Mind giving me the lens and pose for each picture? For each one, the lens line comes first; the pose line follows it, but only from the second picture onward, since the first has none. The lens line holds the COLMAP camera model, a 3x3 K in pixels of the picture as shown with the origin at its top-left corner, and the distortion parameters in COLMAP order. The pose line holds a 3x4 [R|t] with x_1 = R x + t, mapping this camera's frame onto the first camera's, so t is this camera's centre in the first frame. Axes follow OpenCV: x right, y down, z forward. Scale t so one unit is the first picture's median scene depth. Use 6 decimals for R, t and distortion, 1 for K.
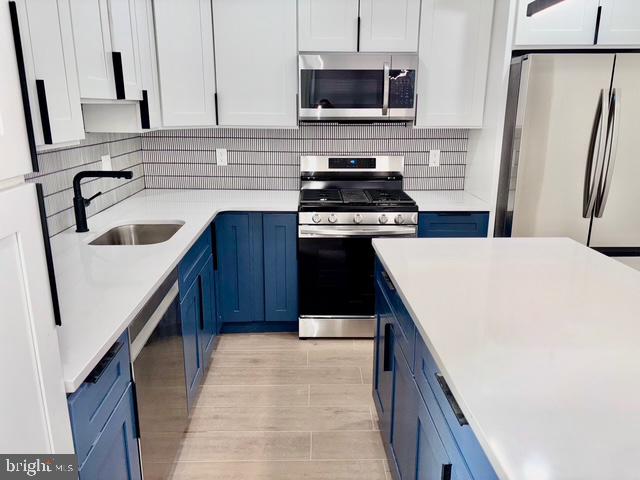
lens RADIAL K [[487.1, 0, 320.0], [0, 487.1, 240.0], [0, 0, 1]] dist [0.046330, -0.012115]
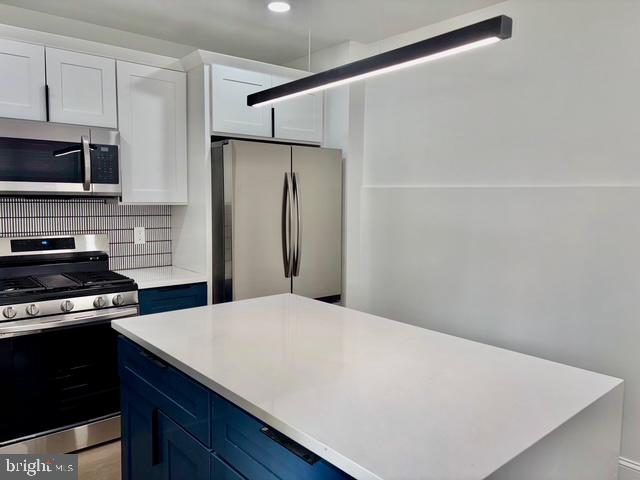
lens RADIAL K [[487.1, 0, 320.0], [0, 487.1, 240.0], [0, 0, 1]] dist [0.046330, -0.012115]
pose [[0.781498, -0.050141, 0.621890, -0.106207], [0.155388, 0.980999, -0.116173, 0.012062], [-0.604248, 0.187423, 0.774439, 0.036554]]
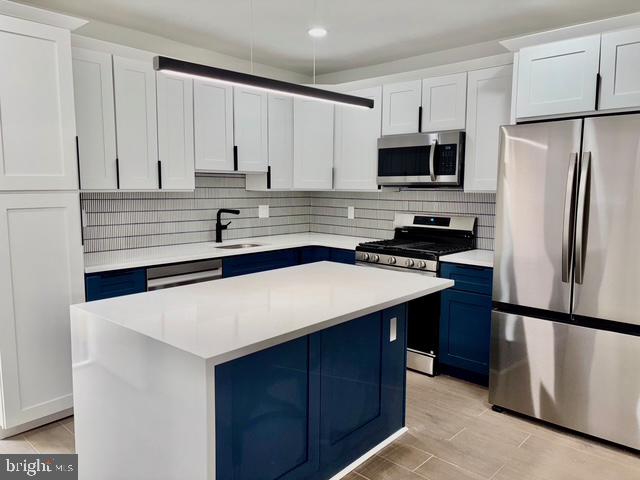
lens RADIAL K [[487.1, 0, 320.0], [0, 487.1, 240.0], [0, 0, 1]] dist [0.046330, -0.012115]
pose [[0.724604, 0.078497, -0.684681, 0.771548], [-0.183853, 0.979504, -0.082276, 0.038911], [0.664189, 0.185498, 0.724184, -0.034160]]
